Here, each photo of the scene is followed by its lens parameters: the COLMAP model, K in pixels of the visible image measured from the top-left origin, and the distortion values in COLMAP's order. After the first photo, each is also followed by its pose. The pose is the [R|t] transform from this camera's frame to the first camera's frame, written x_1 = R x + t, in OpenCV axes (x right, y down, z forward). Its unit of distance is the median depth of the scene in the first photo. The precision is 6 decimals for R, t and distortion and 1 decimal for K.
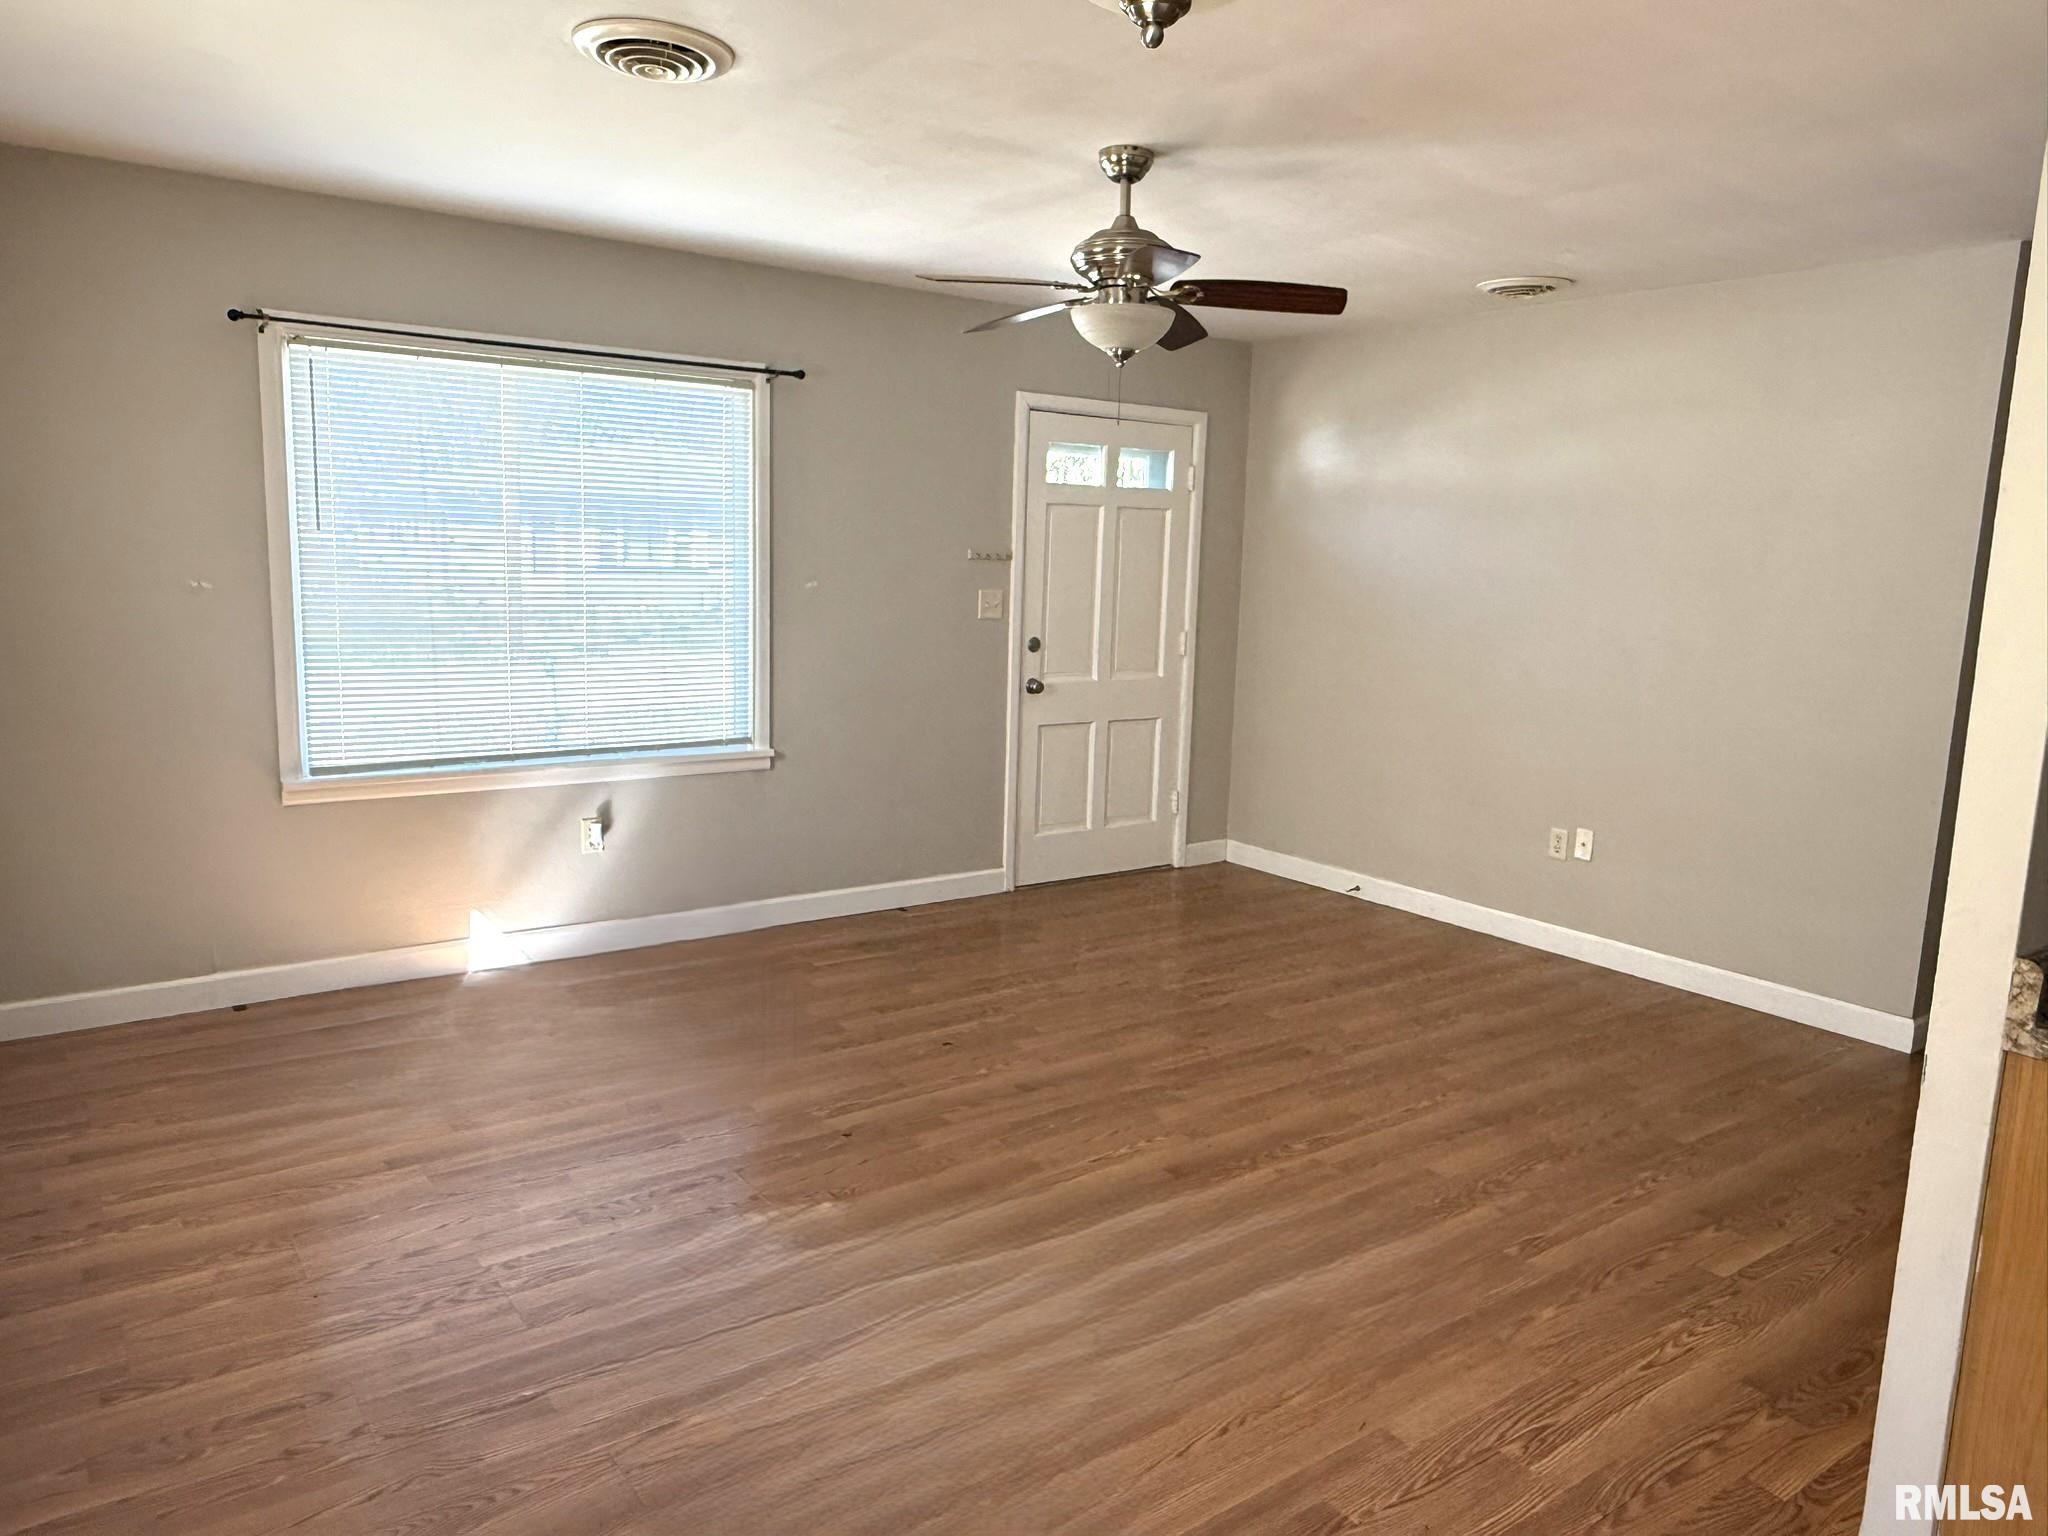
lens RADIAL K [[1402.4, 0, 1024.0], [0, 1402.4, 768.0], [0, 0, 1]] dist [0.002588, 0.001179]
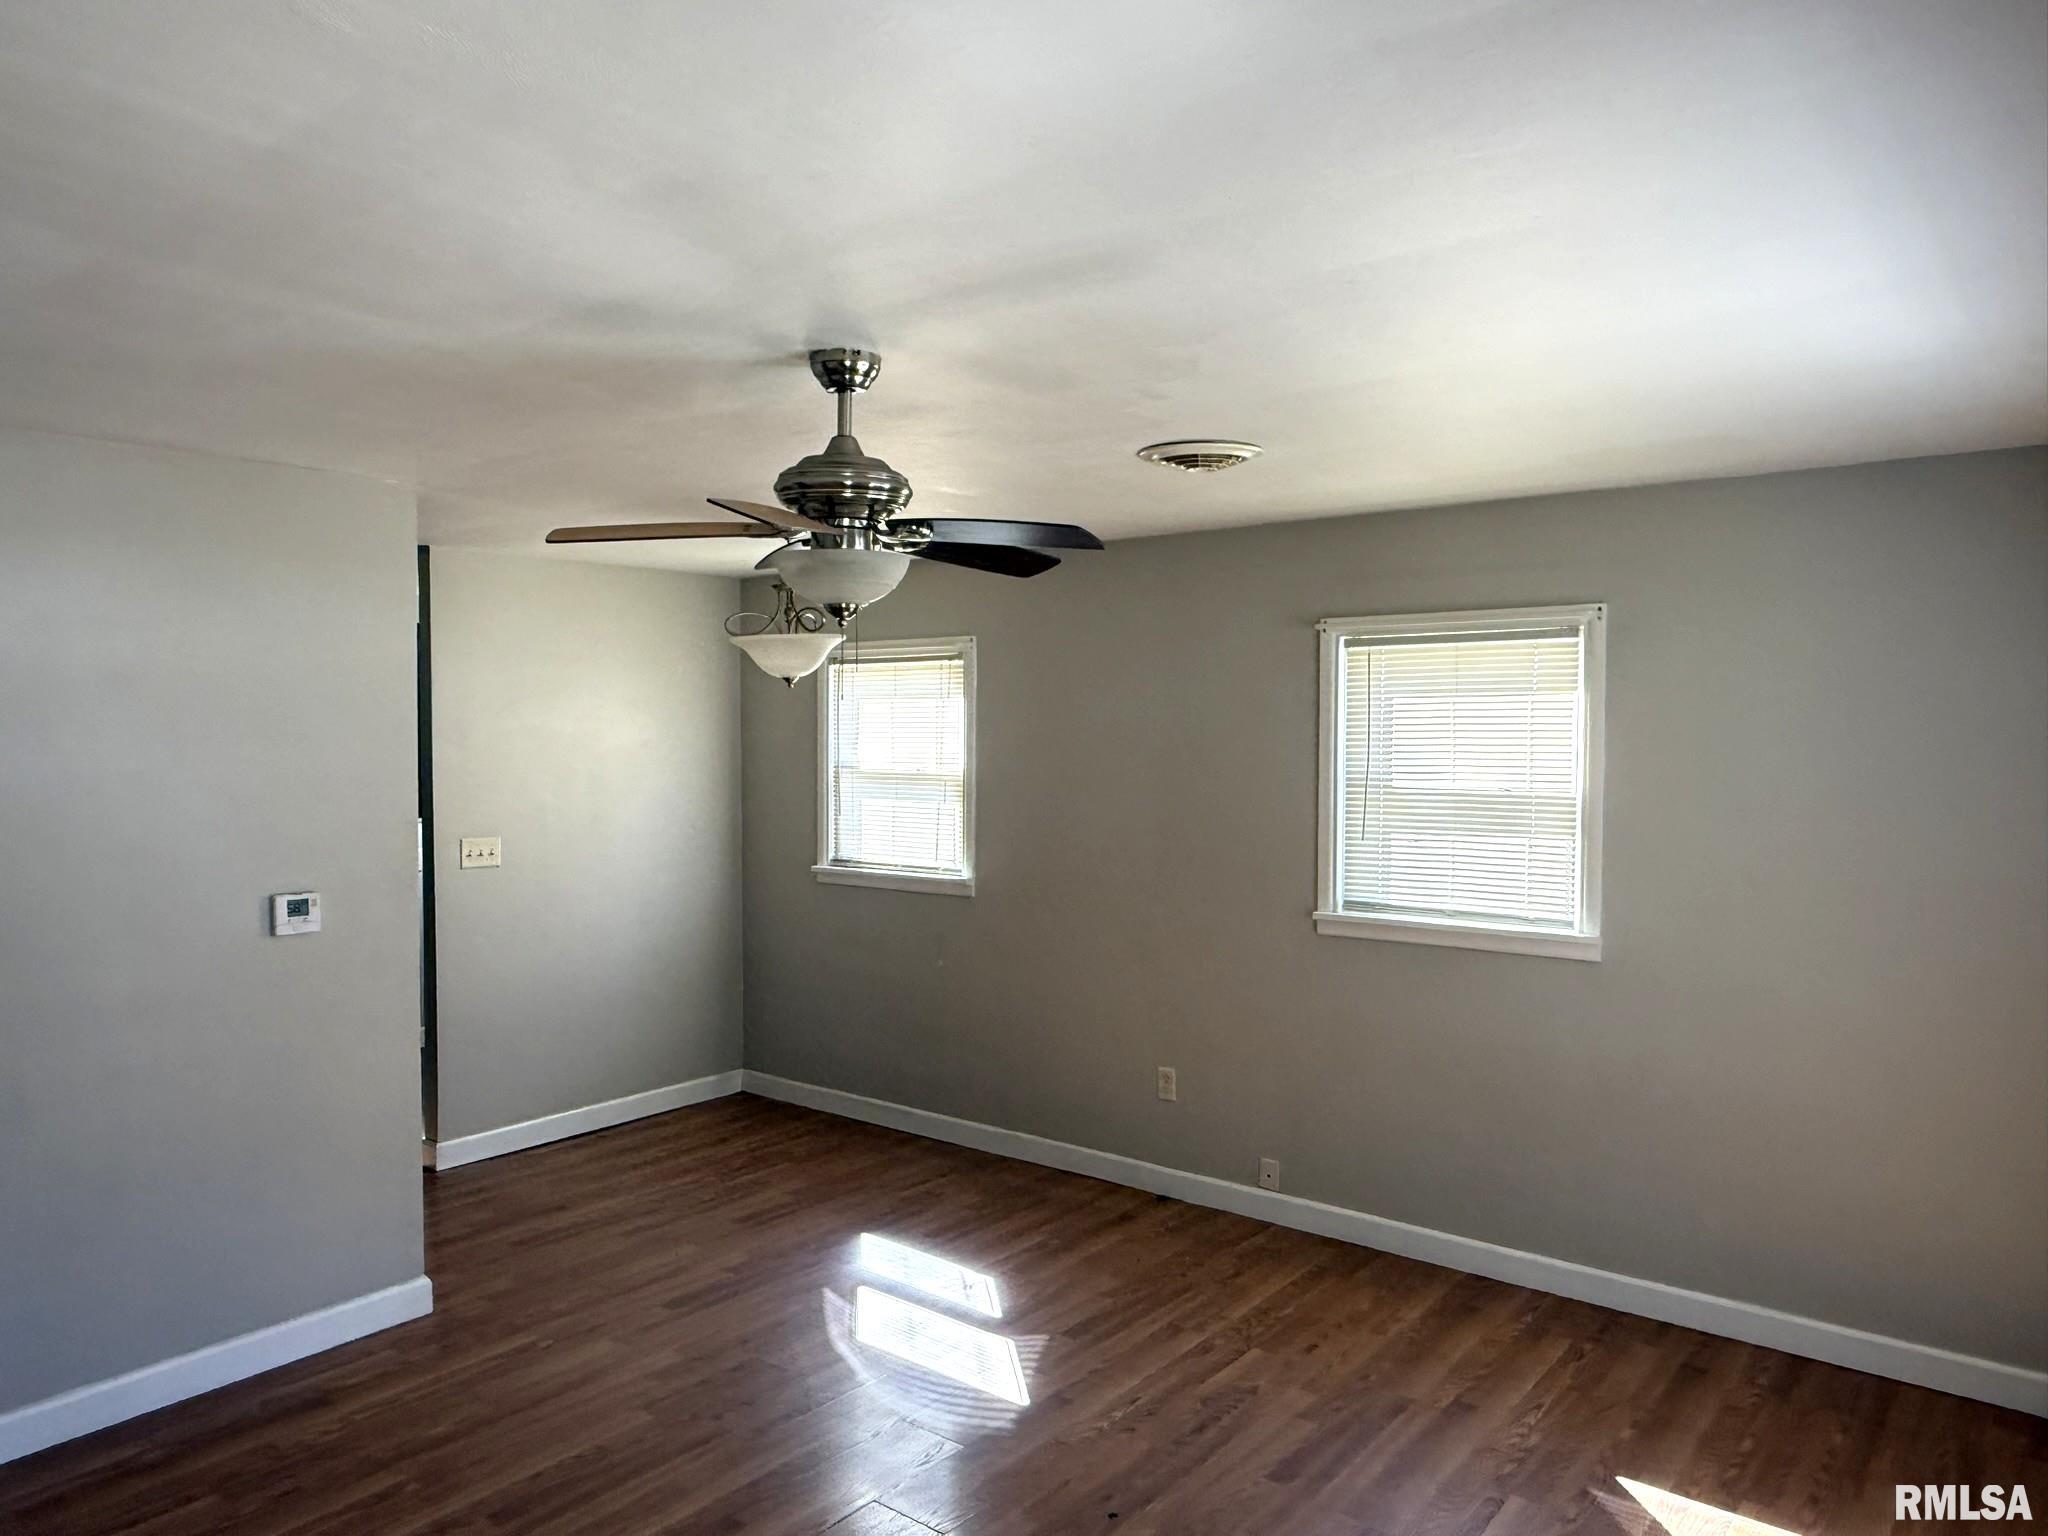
lens RADIAL K [[1402.4, 0, 1024.0], [0, 1402.4, 768.0], [0, 0, 1]] dist [0.002588, 0.001179]
pose [[-0.964881, -0.025437, -0.261451, 0.190311], [-0.075838, 0.979894, 0.184545, -0.404201], [0.251500, 0.197892, -0.947410, 1.966213]]
